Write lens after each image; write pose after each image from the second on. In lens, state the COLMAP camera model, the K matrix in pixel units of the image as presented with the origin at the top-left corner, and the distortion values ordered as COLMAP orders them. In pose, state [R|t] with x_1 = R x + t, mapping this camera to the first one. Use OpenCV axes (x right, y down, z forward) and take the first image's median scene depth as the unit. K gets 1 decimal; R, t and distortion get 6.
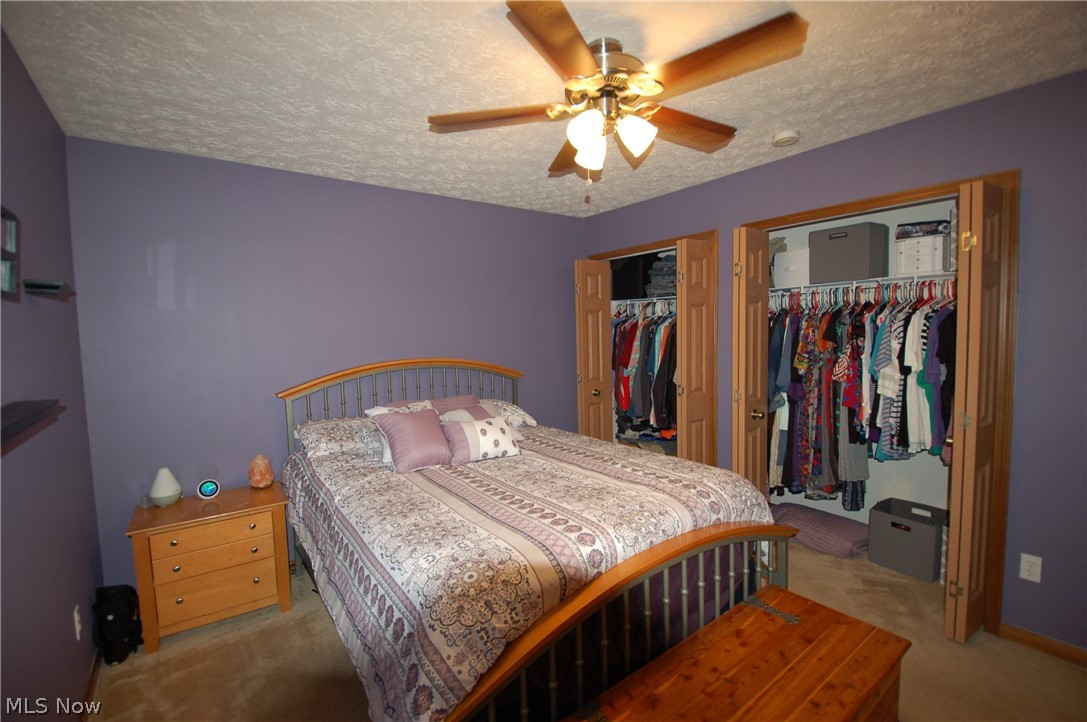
lens RADIAL K [[472.3, 0, 546.5], [0, 472.3, 360.8], [0, 0, 1]] dist [-0.000767, -0.000148]
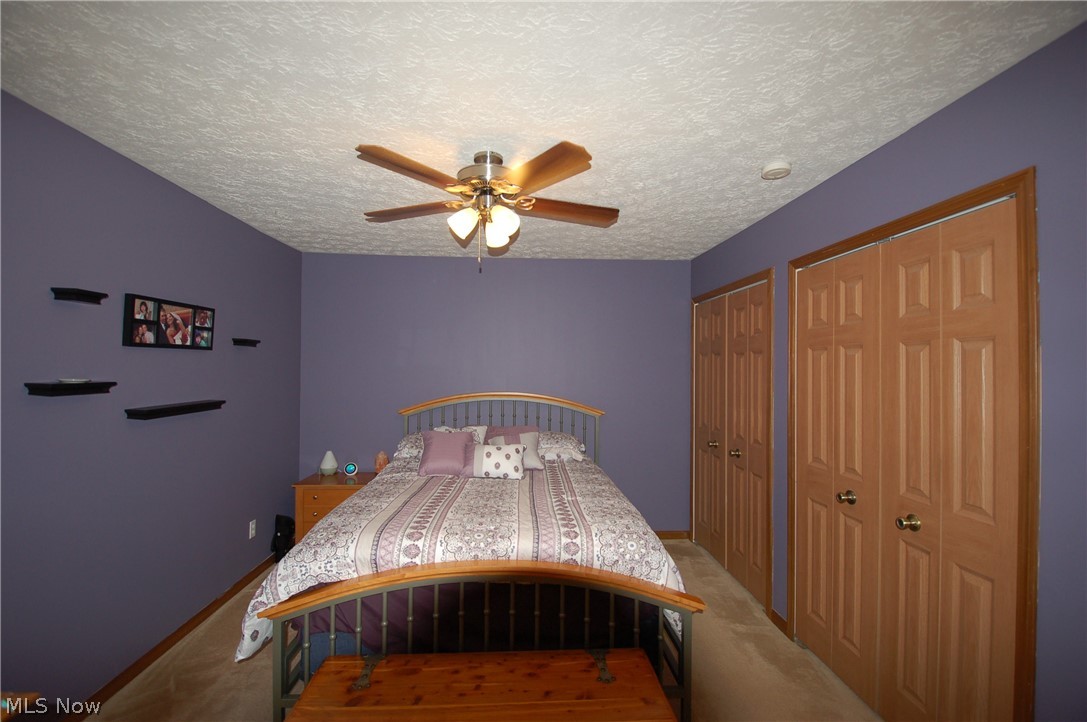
lens RADIAL K [[472.3, 0, 547.9], [0, 472.3, 364.5], [0, 0, 1]] dist [-0.000767, -0.000148]
pose [[0.832422, 0.023889, -0.553627, 0.895217], [-0.061706, 0.996853, -0.049766, -0.041903], [0.550695, 0.075589, 0.831277, 0.066287]]
